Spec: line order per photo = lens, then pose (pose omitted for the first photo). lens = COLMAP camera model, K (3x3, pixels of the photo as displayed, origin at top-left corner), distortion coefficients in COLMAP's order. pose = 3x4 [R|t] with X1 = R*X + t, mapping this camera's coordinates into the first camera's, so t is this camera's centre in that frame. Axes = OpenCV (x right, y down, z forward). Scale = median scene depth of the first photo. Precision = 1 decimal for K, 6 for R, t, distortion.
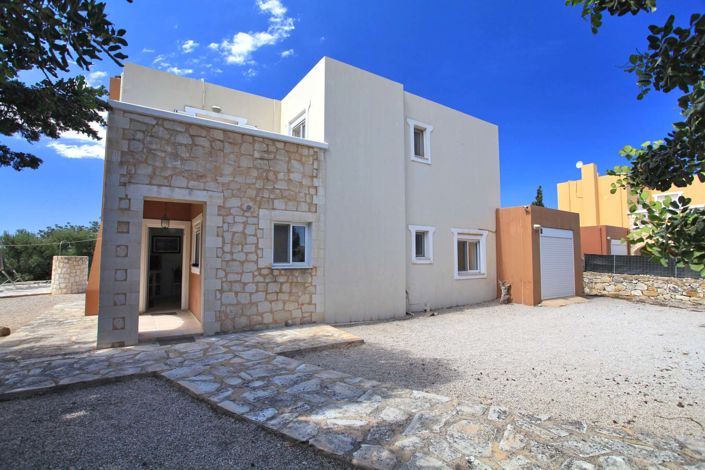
lens RADIAL K [[344.9, 0, 352.5], [0, 344.9, 235.0], [0, 0, 1]] dist [-0.070748, 0.024425]
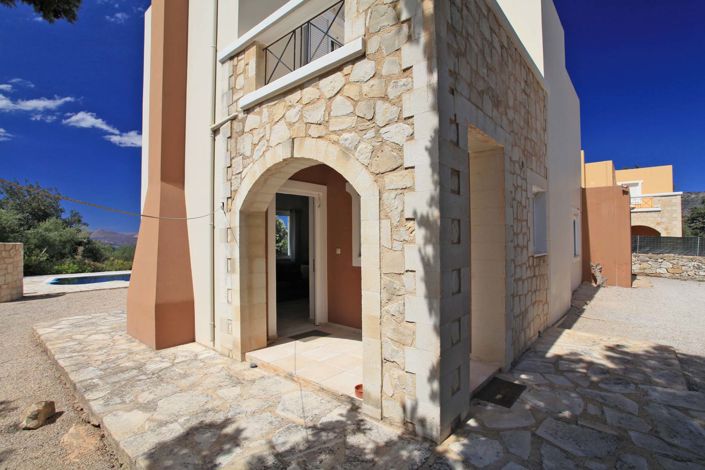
lens RADIAL K [[344.9, 0, 352.5], [0, 344.9, 235.0], [0, 0, 1]] dist [-0.070748, 0.024425]
pose [[0.961173, -0.002870, 0.275930, -0.742440], [-0.012579, 0.998451, 0.054201, 0.021283], [-0.275658, -0.055568, 0.959648, 0.441897]]
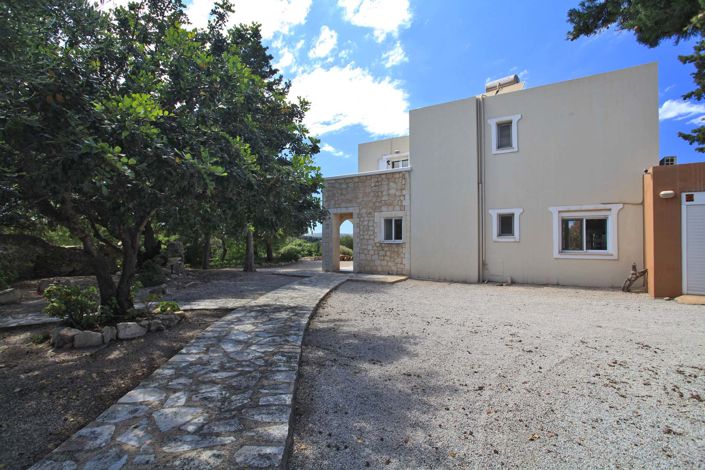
lens RADIAL K [[344.9, 0, 352.5], [0, 344.9, 235.0], [0, 0, 1]] dist [-0.070748, 0.024425]
pose [[0.388799, -0.014414, -0.921210, 1.353405], [0.062034, 0.998018, 0.010566, 0.021473], [0.919232, -0.061254, 0.388922, 0.104542]]
